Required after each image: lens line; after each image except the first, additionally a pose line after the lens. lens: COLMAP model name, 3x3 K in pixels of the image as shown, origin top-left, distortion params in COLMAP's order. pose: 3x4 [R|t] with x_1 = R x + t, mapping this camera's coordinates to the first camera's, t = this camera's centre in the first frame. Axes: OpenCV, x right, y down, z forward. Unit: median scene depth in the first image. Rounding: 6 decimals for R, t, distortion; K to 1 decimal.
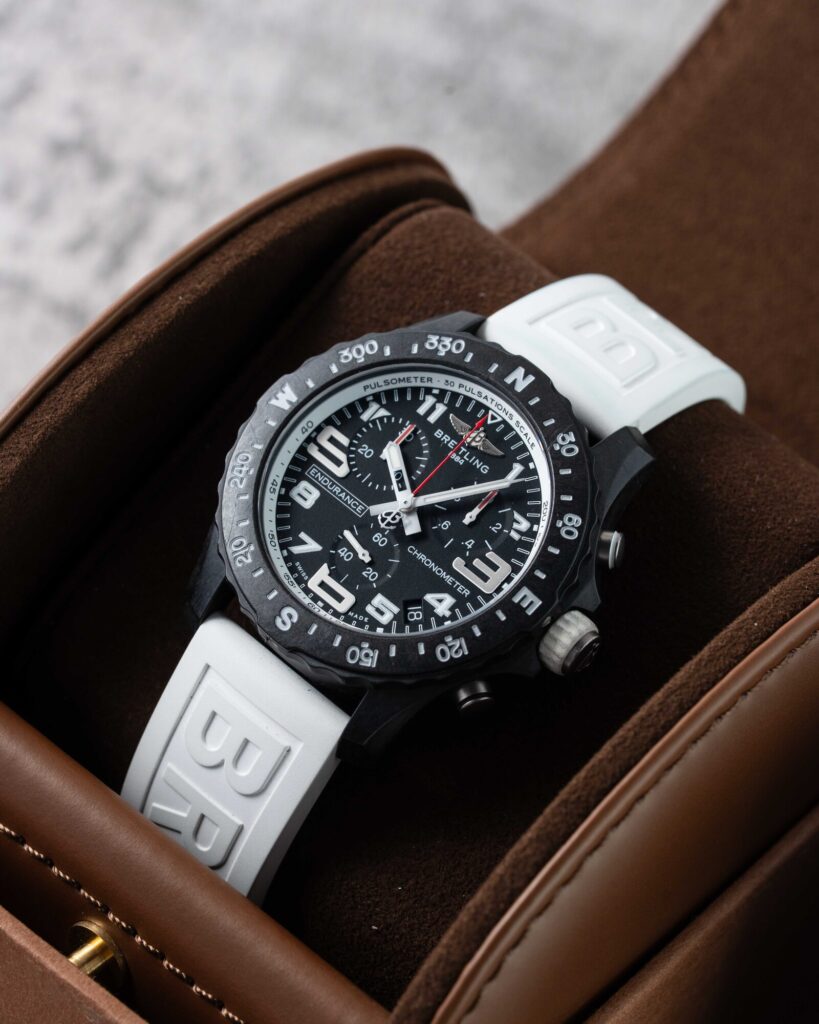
lens RADIAL K [[4217.9, 0, 409.5], [0, 4217.9, 512.0], [0, 0, 1]] dist [-0.187000, 7.627877]
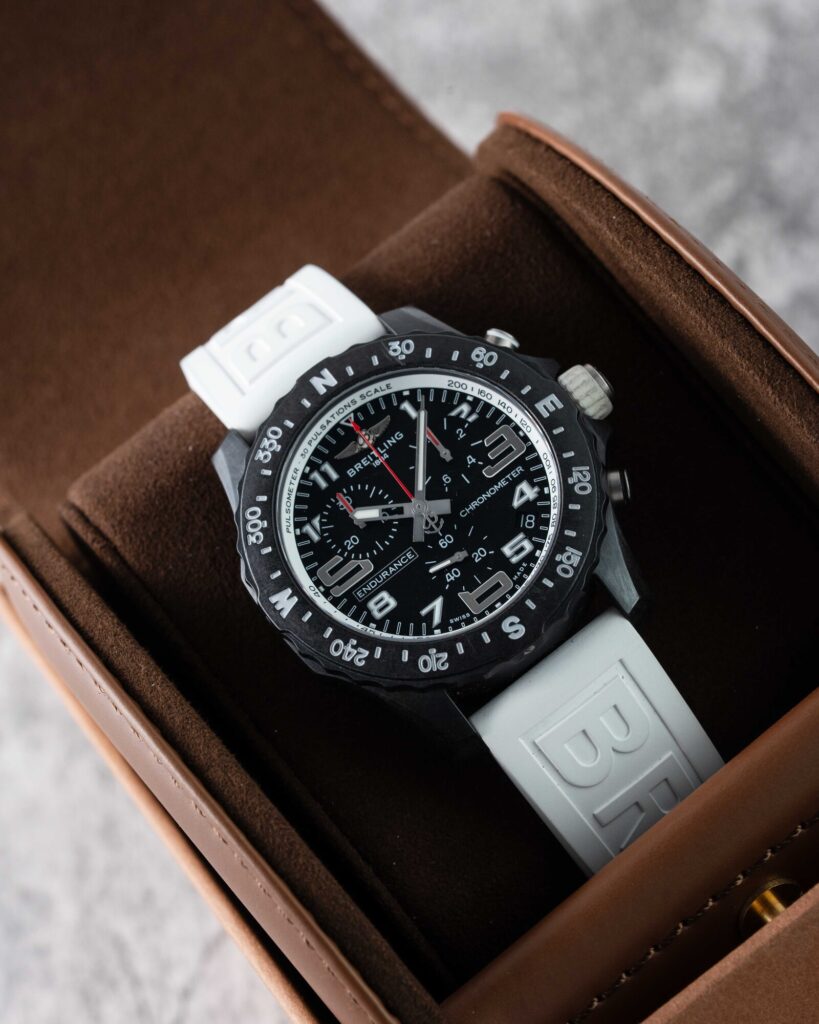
lens RADIAL K [[4217.9, 0, 409.5], [0, 4217.9, 512.0], [0, 0, 1]] dist [-0.187000, 7.627877]
pose [[0.201002, -0.893136, 0.402376, -0.417565], [0.942170, 0.288710, 0.170186, -0.179534], [-0.268169, 0.344898, 0.899517, 0.069830]]
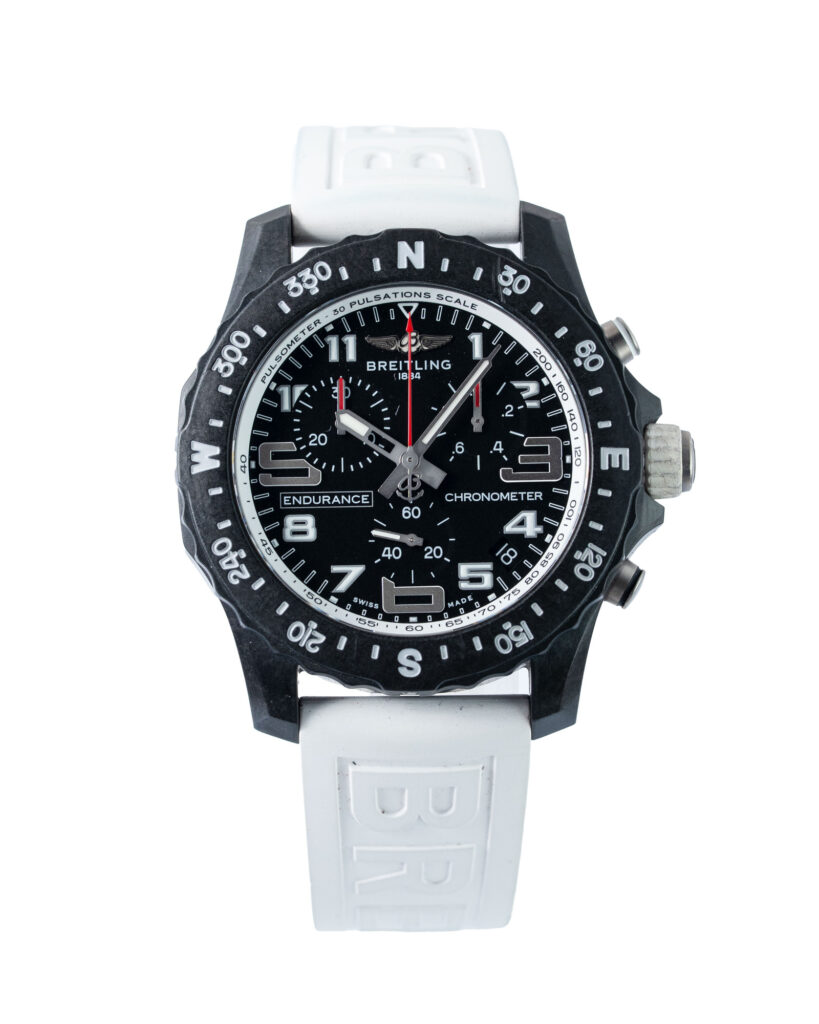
lens RADIAL K [[4217.9, 0, 409.5], [0, 4217.9, 512.0], [0, 0, 1]] dist [-0.187000, 7.627877]
pose [[0.720422, -0.666818, 0.190647, -0.165607], [0.593127, 0.734850, 0.328931, -0.267112], [-0.359434, -0.123891, 0.924910, 0.229444]]
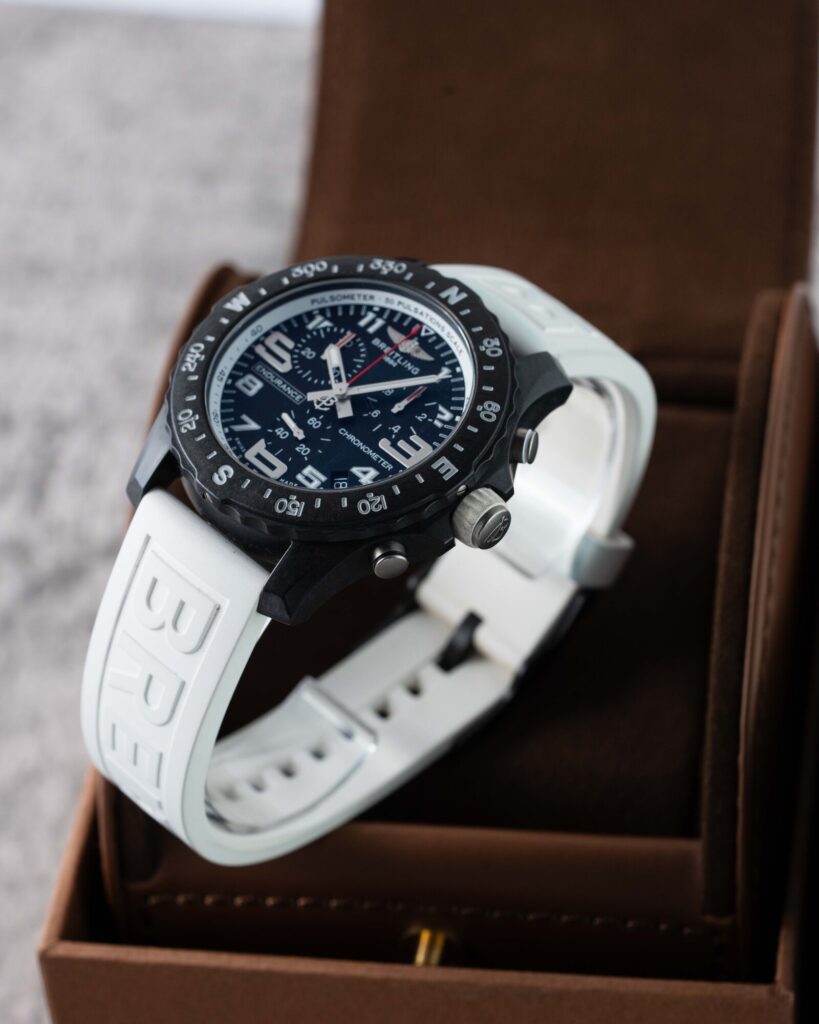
lens RADIAL K [[4217.9, 0, 409.5], [0, 4217.9, 512.0], [0, 0, 1]] dist [-0.187000, 7.627877]
pose [[0.996945, 0.078011, -0.003727, 0.023268], [-0.076770, 0.970067, -0.230384, 0.277376], [-0.014357, 0.229967, 0.973093, -0.054696]]
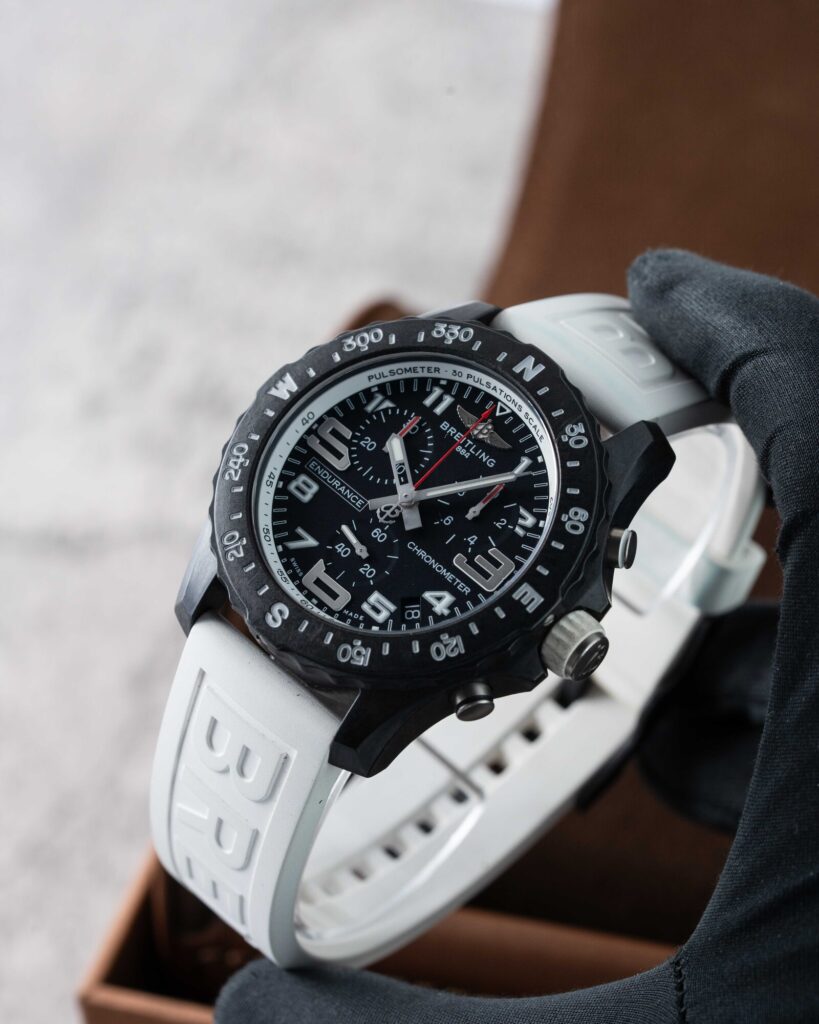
lens RADIAL K [[4217.9, 0, 409.5], [0, 4217.9, 512.0], [0, 0, 1]] dist [-0.187000, 7.627877]
pose [[0.997927, 0.010343, -0.063521, 0.060031], [-0.012730, 0.999223, -0.037290, 0.036645], [0.063086, 0.038021, 0.997284, 0.051945]]
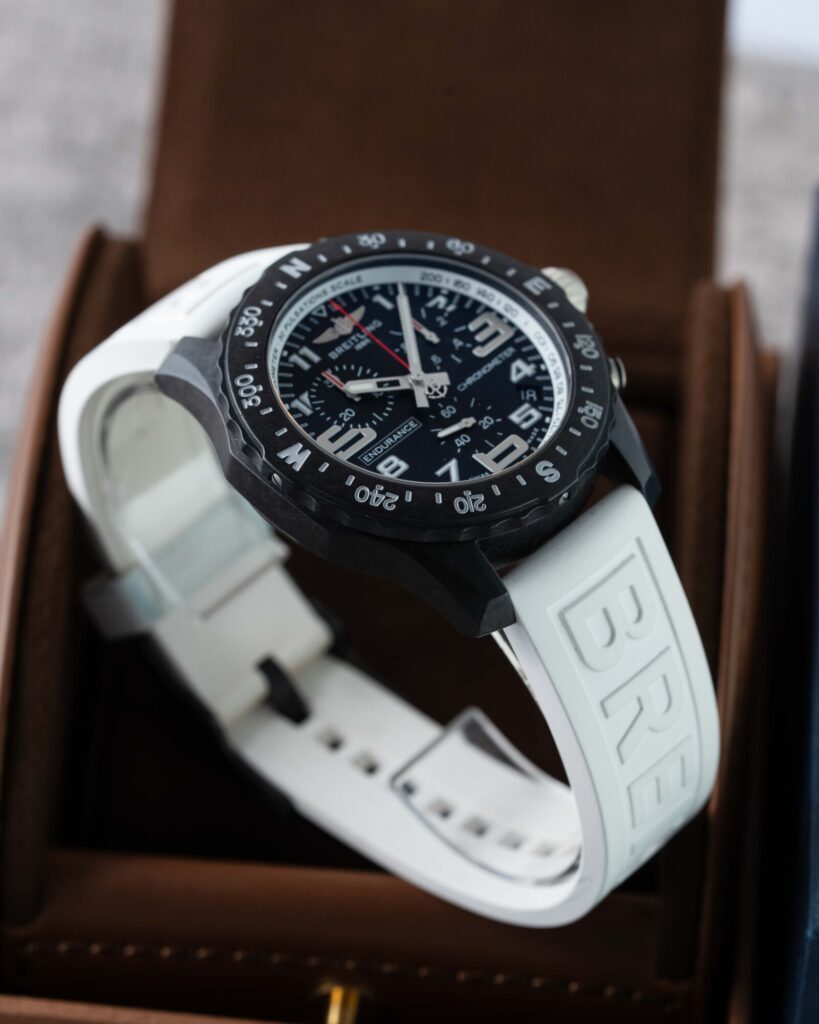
lens RADIAL K [[4217.9, 0, 409.5], [0, 4217.9, 512.0], [0, 0, 1]] dist [-0.187000, 7.627877]
pose [[-0.019870, -0.667092, 0.744711, -0.739278], [0.859672, 0.368895, 0.353384, -0.332947], [-0.510460, 0.647229, 0.566150, 0.472110]]
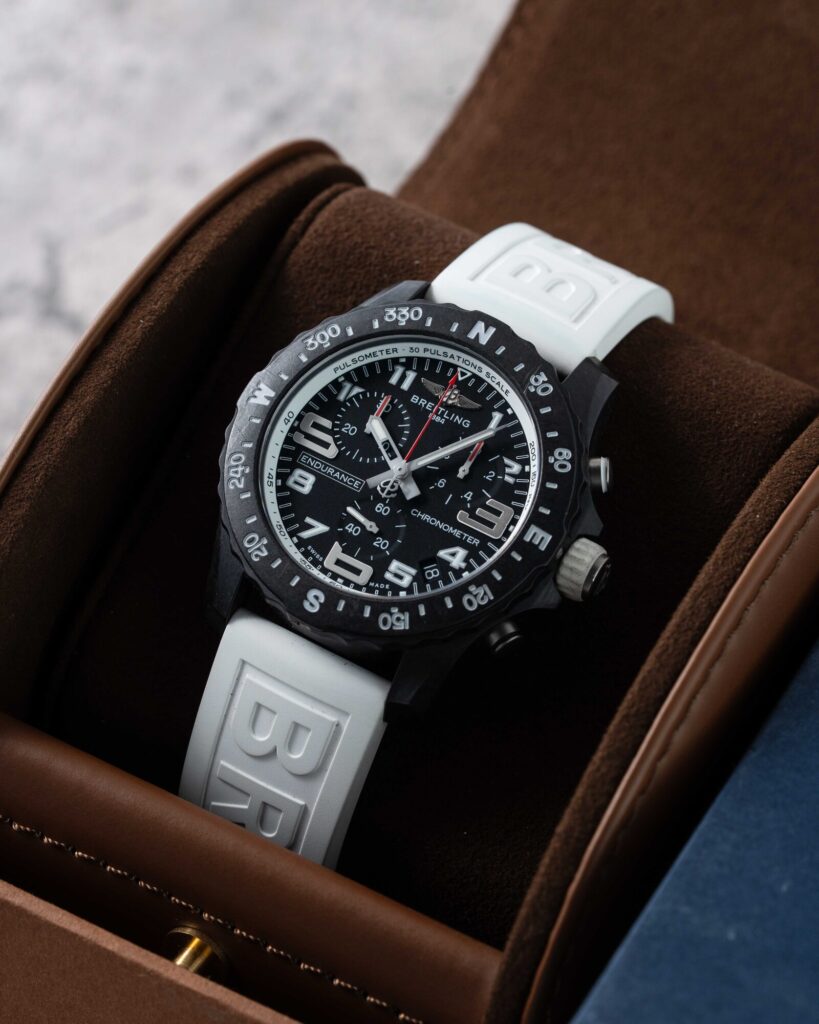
lens RADIAL K [[4217.9, 0, 409.5], [0, 4217.9, 512.0], [0, 0, 1]] dist [-0.187000, 7.627877]
pose [[0.976858, -0.197198, 0.082833, -0.086924], [0.196926, 0.980351, 0.011523, -0.003484], [-0.083478, 0.005056, 0.996497, -0.040700]]
